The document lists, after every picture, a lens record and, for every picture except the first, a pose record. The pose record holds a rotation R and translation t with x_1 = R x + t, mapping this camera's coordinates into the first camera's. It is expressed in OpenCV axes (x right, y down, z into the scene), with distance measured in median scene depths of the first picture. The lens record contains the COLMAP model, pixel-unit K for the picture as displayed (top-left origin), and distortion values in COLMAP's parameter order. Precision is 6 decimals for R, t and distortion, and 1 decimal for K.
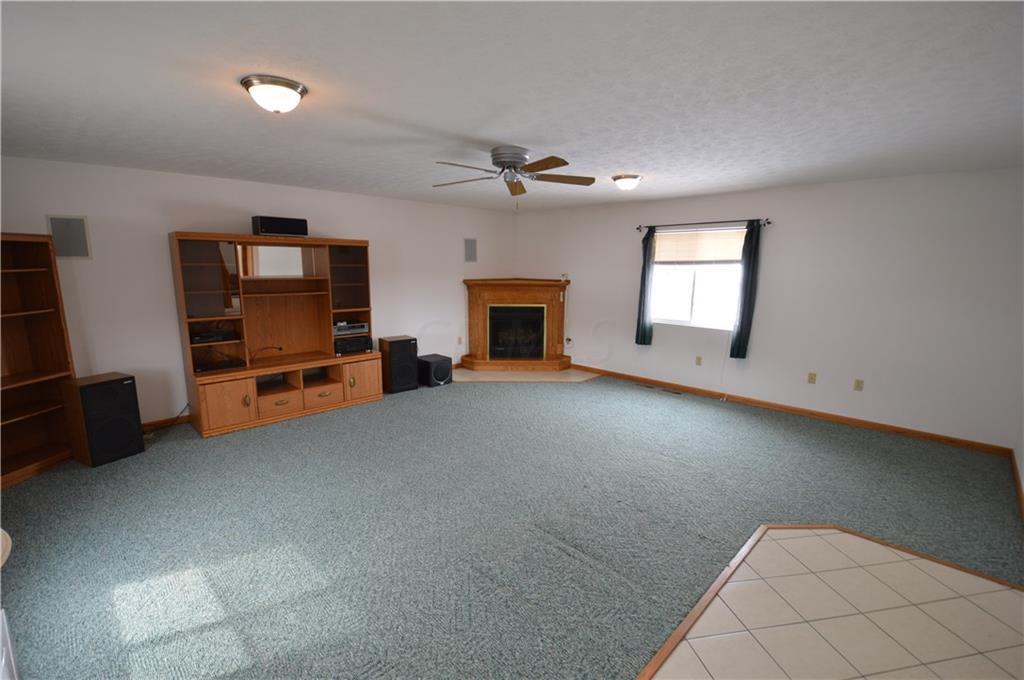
lens RADIAL K [[455.4, 0, 509.4], [0, 455.4, 347.5], [0, 0, 1]] dist [0.016605, -0.024866]
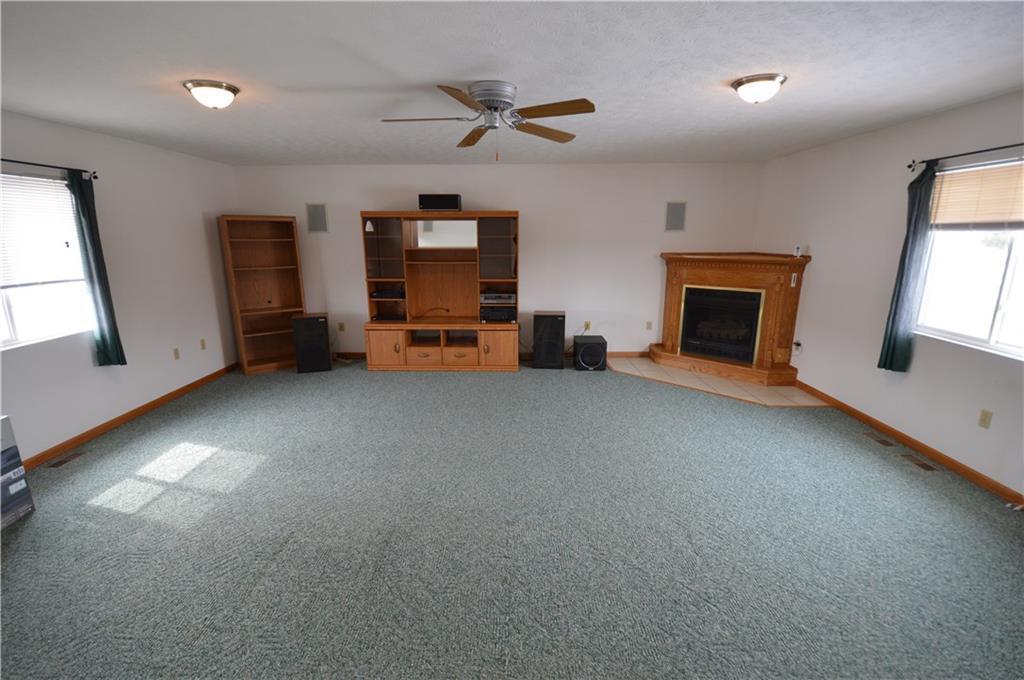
lens RADIAL K [[455.4, 0, 509.4], [0, 455.4, 347.5], [0, 0, 1]] dist [0.016605, -0.024866]
pose [[0.695901, 0.157893, -0.700565, 0.405900], [-0.120994, 0.987363, 0.102343, -0.039232], [0.707871, 0.013544, 0.706211, 0.281079]]
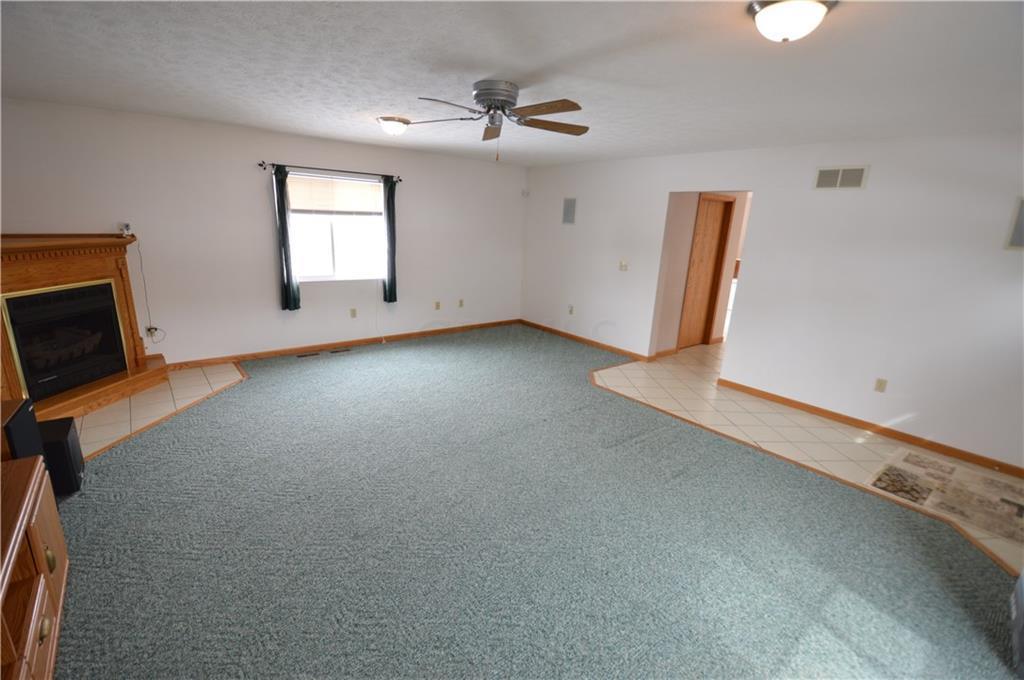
lens RADIAL K [[455.4, 0, 509.4], [0, 455.4, 347.5], [0, 0, 1]] dist [0.016605, -0.024866]
pose [[0.110115, -0.269877, 0.956578, -0.562899], [0.136238, 0.957445, 0.254438, -0.113945], [-0.984537, 0.102305, 0.142197, 0.556842]]
